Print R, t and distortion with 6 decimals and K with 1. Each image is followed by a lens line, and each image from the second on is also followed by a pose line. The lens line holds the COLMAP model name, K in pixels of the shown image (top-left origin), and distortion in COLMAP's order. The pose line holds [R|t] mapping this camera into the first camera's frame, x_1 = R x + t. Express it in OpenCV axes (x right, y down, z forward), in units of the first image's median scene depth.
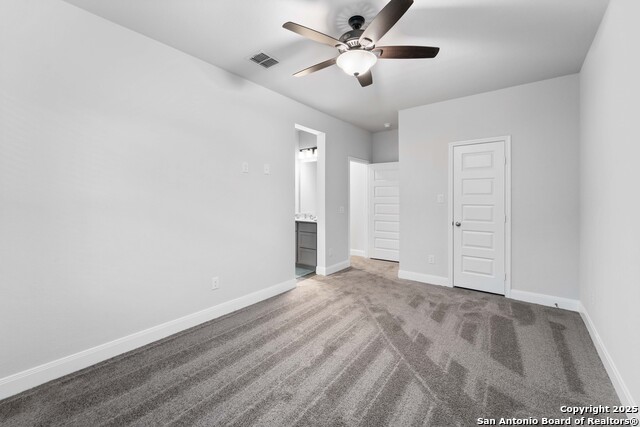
lens RADIAL K [[273.2, 0, 320.9], [0, 273.2, 197.6], [0, 0, 1]] dist [0.000689, 0.000057]
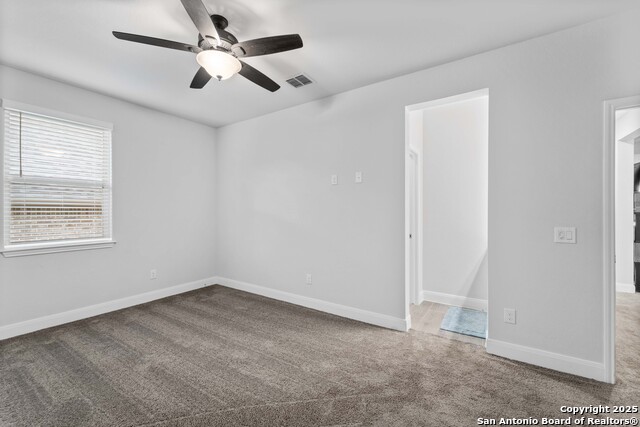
lens RADIAL K [[262.3, 0, 320.7], [0, 262.3, 207.2], [0, 0, 1]] dist [-0.000525, -0.000066]
pose [[0.074954, -0.002359, -0.997184, 0.660098], [0.000986, 0.999997, -0.002292, -0.004779], [0.997186, -0.000811, 0.074956, 0.808338]]
